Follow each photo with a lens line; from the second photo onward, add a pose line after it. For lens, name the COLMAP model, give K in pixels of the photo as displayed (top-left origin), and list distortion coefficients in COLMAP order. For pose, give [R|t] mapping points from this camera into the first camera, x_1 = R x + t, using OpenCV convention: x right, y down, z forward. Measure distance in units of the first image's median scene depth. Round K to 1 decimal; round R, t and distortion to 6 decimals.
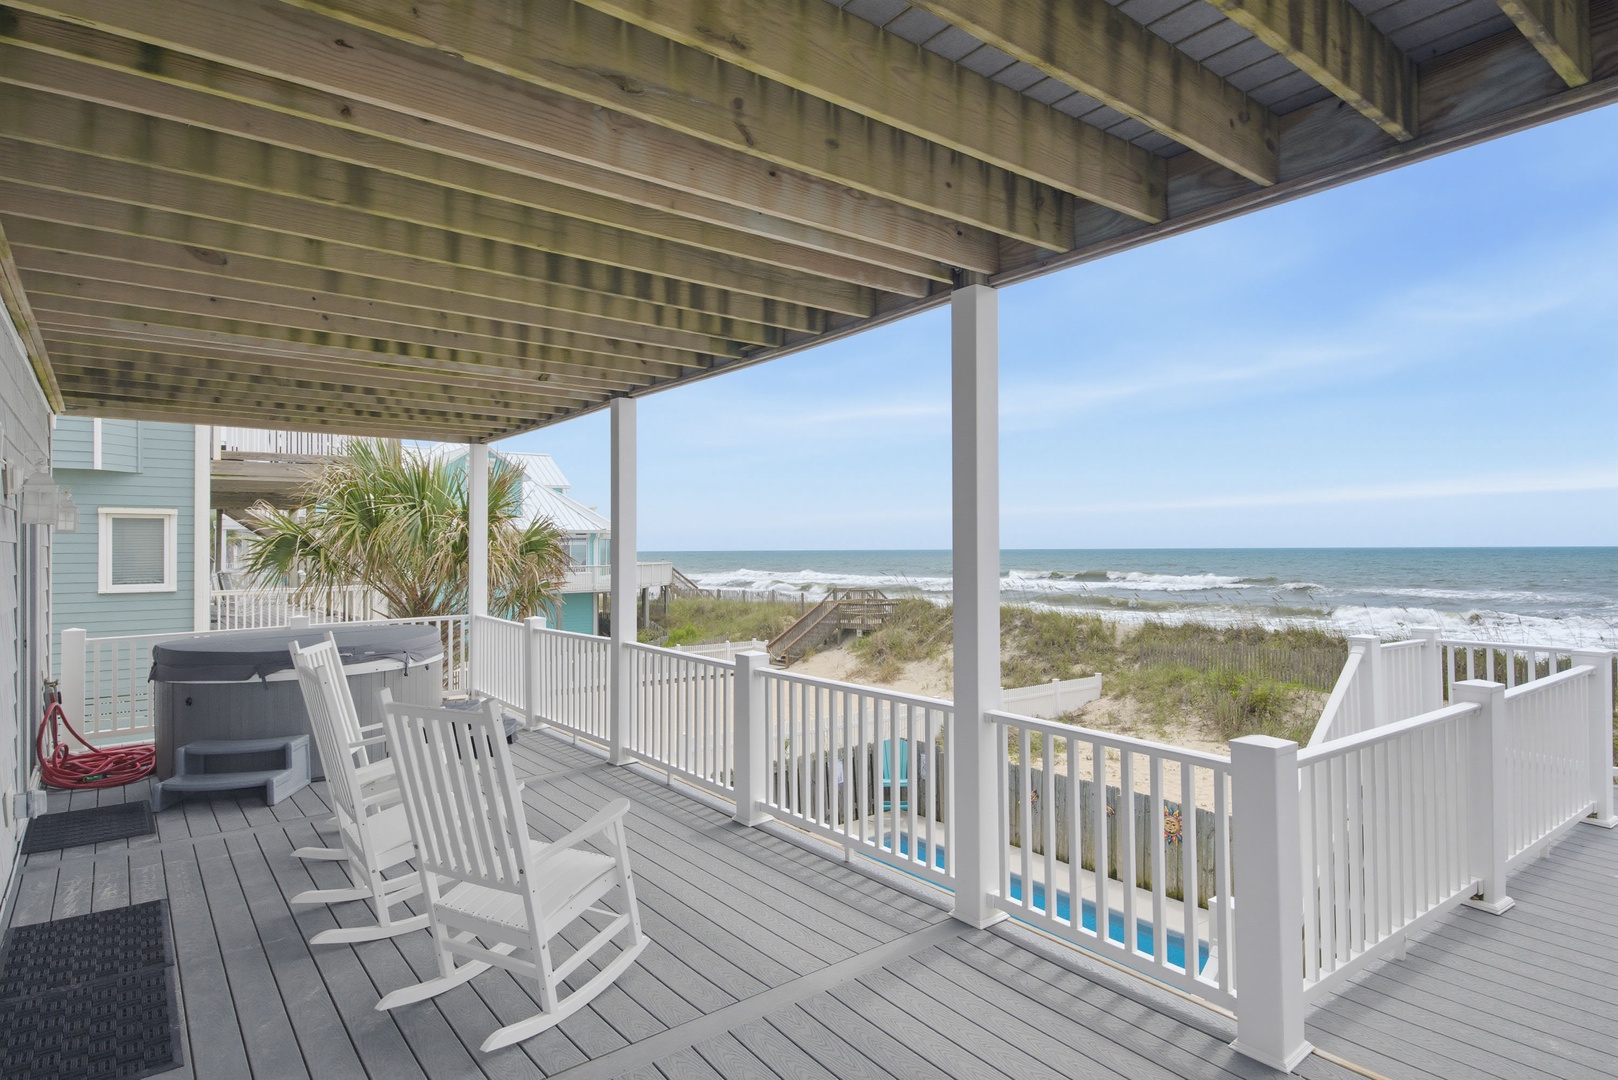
lens RADIAL K [[885.3, 0, 811.9], [0, 885.3, 539.1], [0, 0, 1]] dist [0.041413, -0.017363]
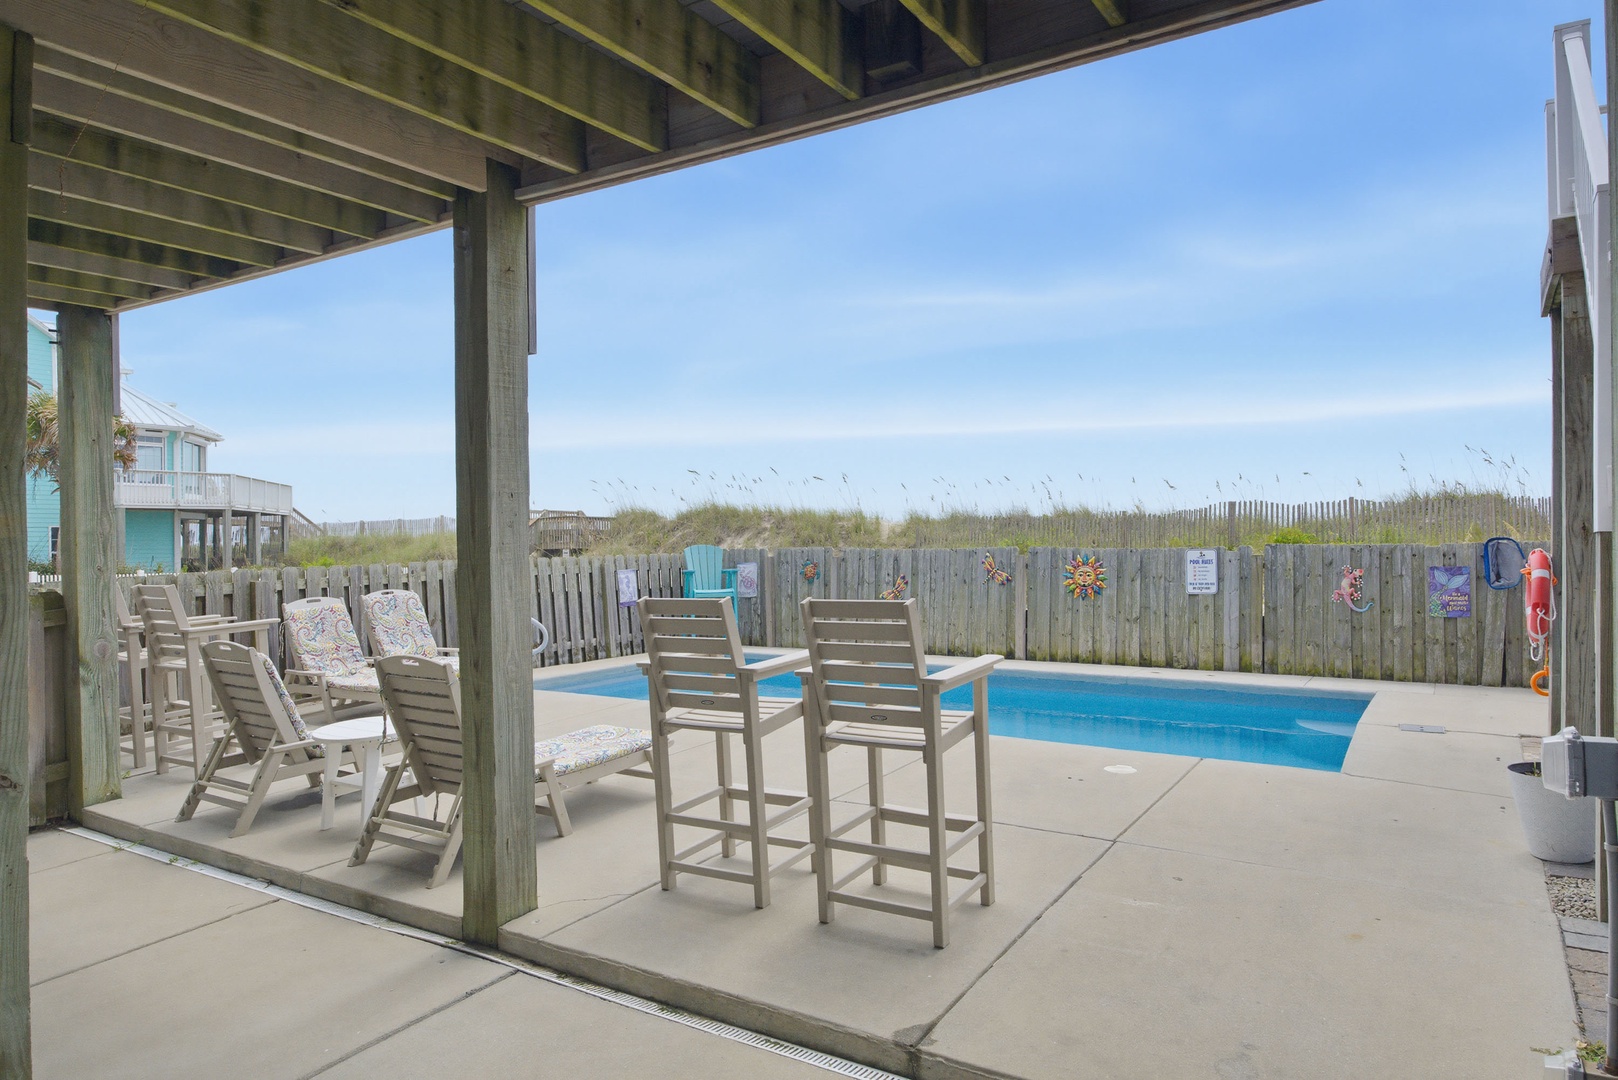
lens RADIAL K [[1010.9, 0, 811.2], [0, 1010.9, 541.5], [0, 0, 1]] dist [0.005682, 0.010453]
pose [[0.942588, -0.002318, 0.333951, -0.060305], [-0.000479, 0.999966, 0.008291, 0.125361], [-0.333958, -0.007975, 0.942554, 0.099657]]
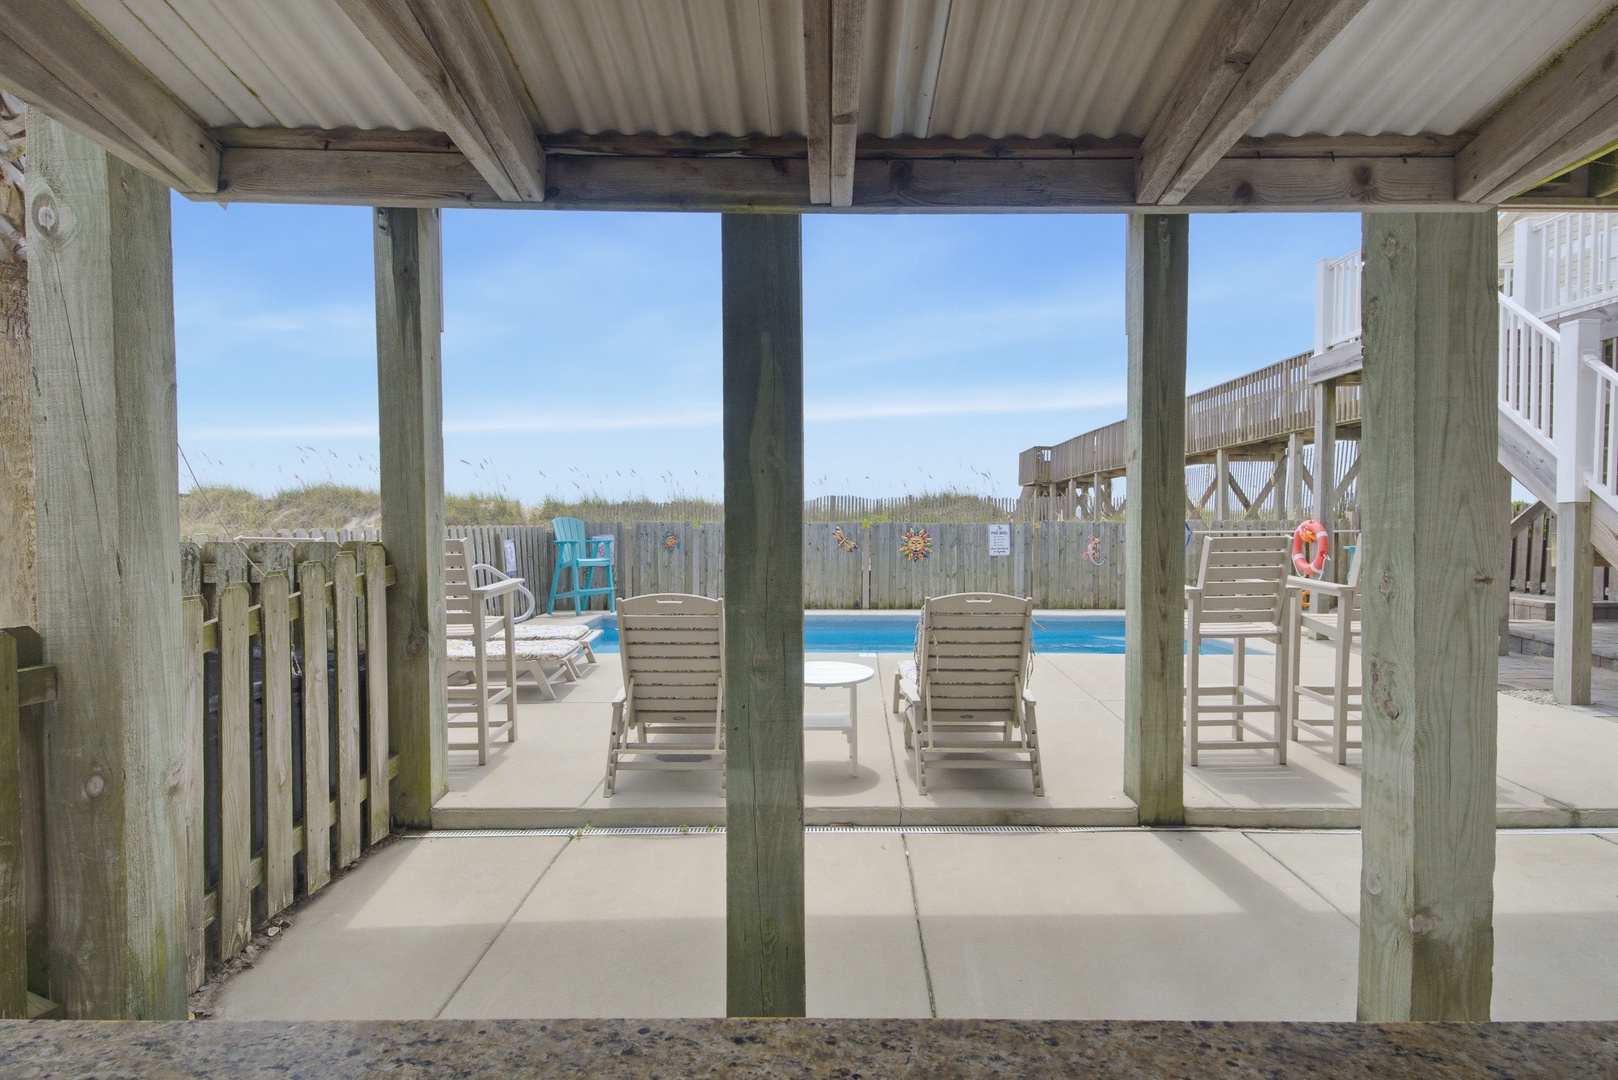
lens RADIAL K [[841.3, 0, 809.7], [0, 841.3, 543.4], [0, 0, 1]] dist [0.002142, 0.000814]
pose [[0.618850, -0.007093, 0.785477, -0.208805], [-0.013496, 0.999716, 0.019661, 0.134260], [-0.785393, -0.022768, 0.618578, 0.212731]]
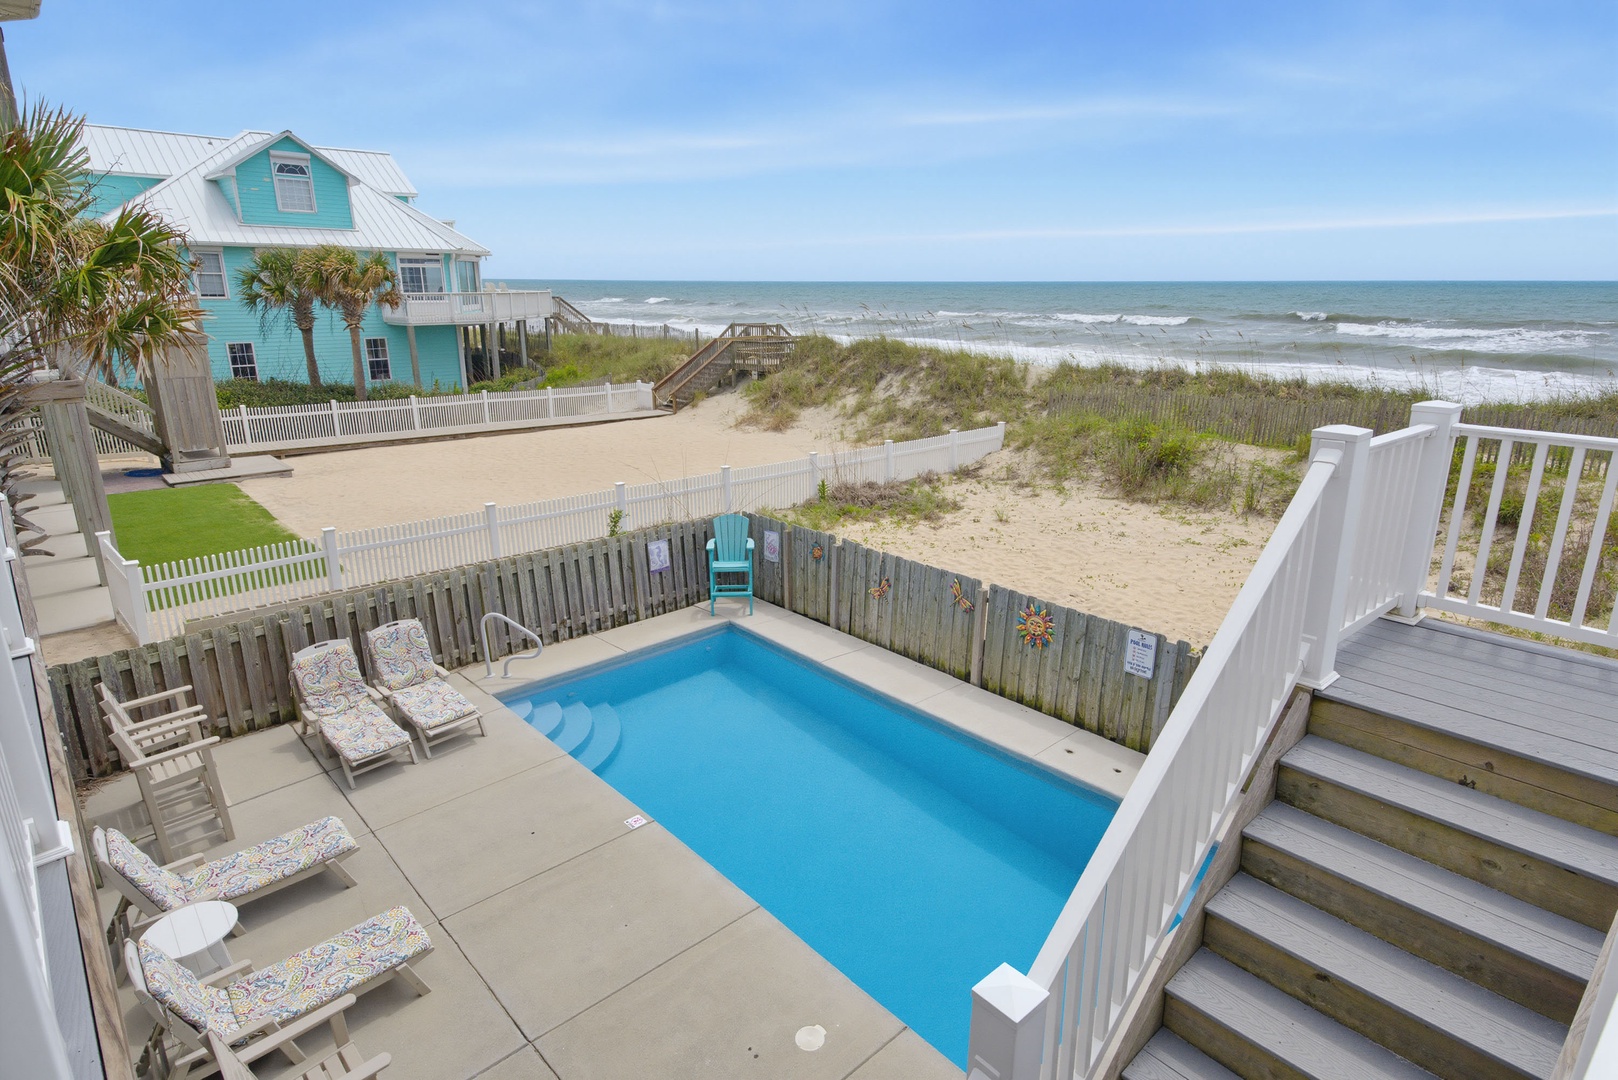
lens RADIAL K [[885.3, 0, 812.3], [0, 885.3, 544.1], [0, 0, 1]] dist [0.041413, -0.017363]
pose [[0.997220, -0.011299, 0.073647, 0.062378], [-0.010924, 0.955583, 0.294520, 0.005716], [-0.073704, -0.294505, 0.952803, 0.118886]]
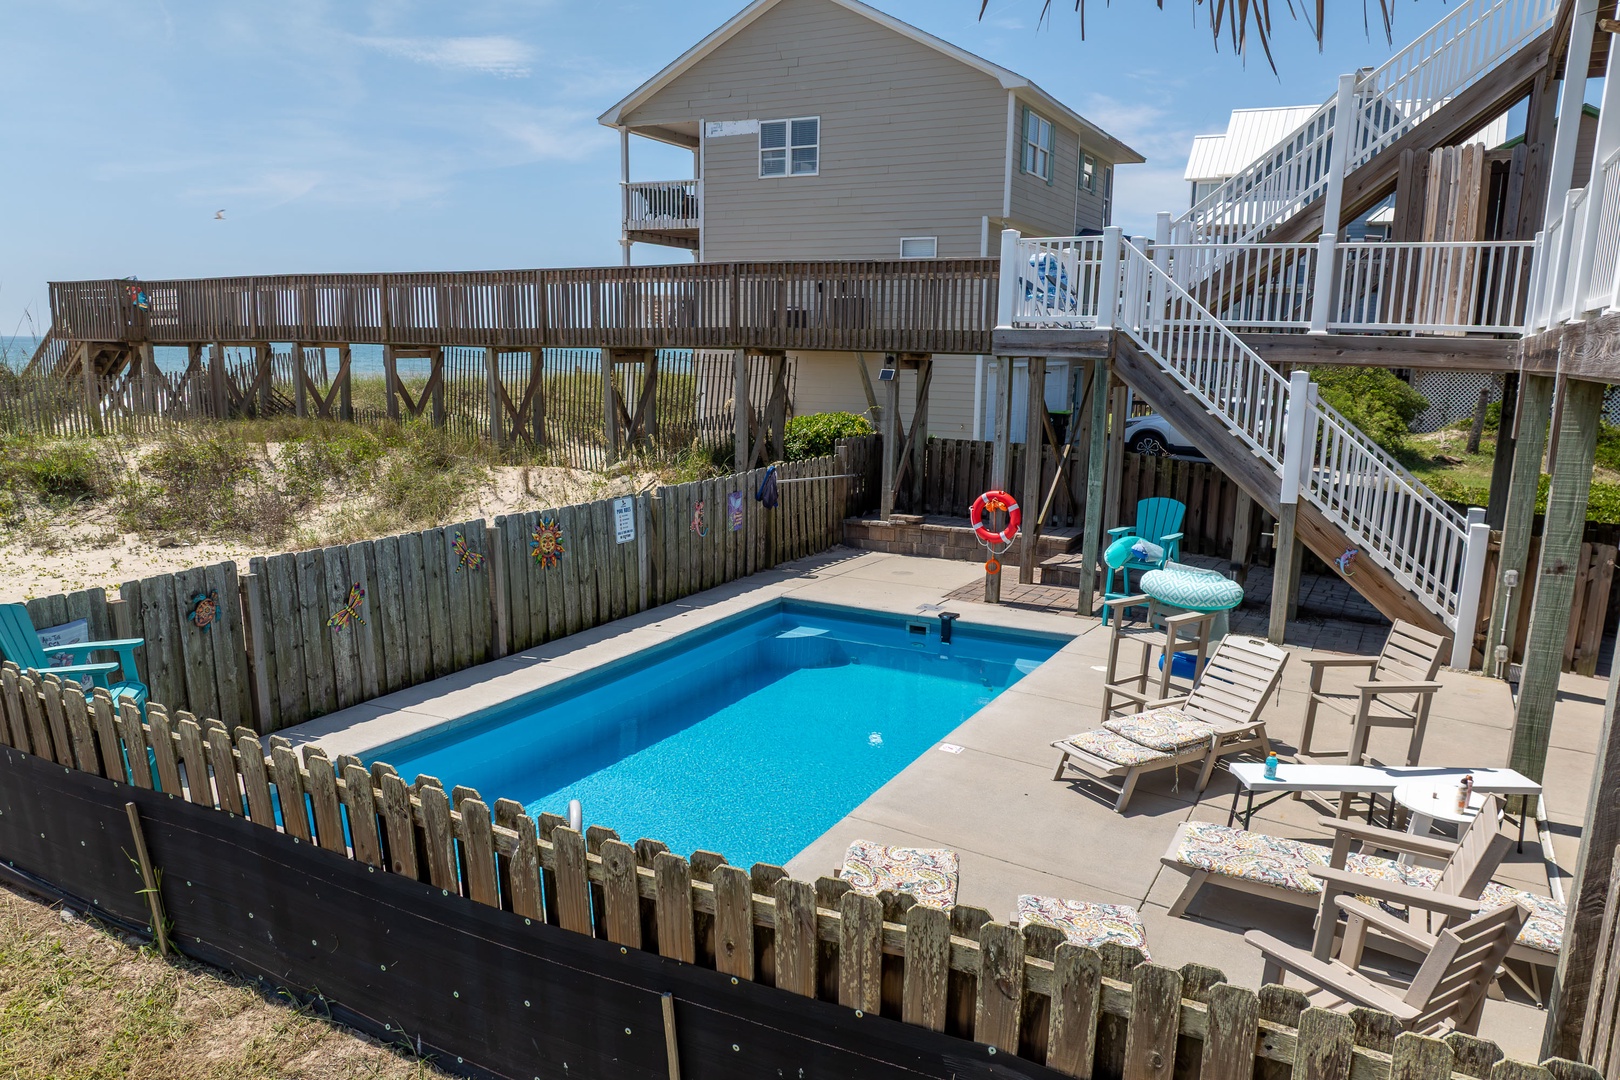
lens RADIAL K [[1164.7, 0, 812.9], [0, 1164.7, 540.4], [0, 0, 1]] dist [-0.046061, 0.009749]
pose [[-0.405947, -0.152374, 0.901104, -0.224472], [-0.024424, 0.987459, 0.155974, 0.076421], [-0.913570, 0.041308, -0.404578, 0.525509]]
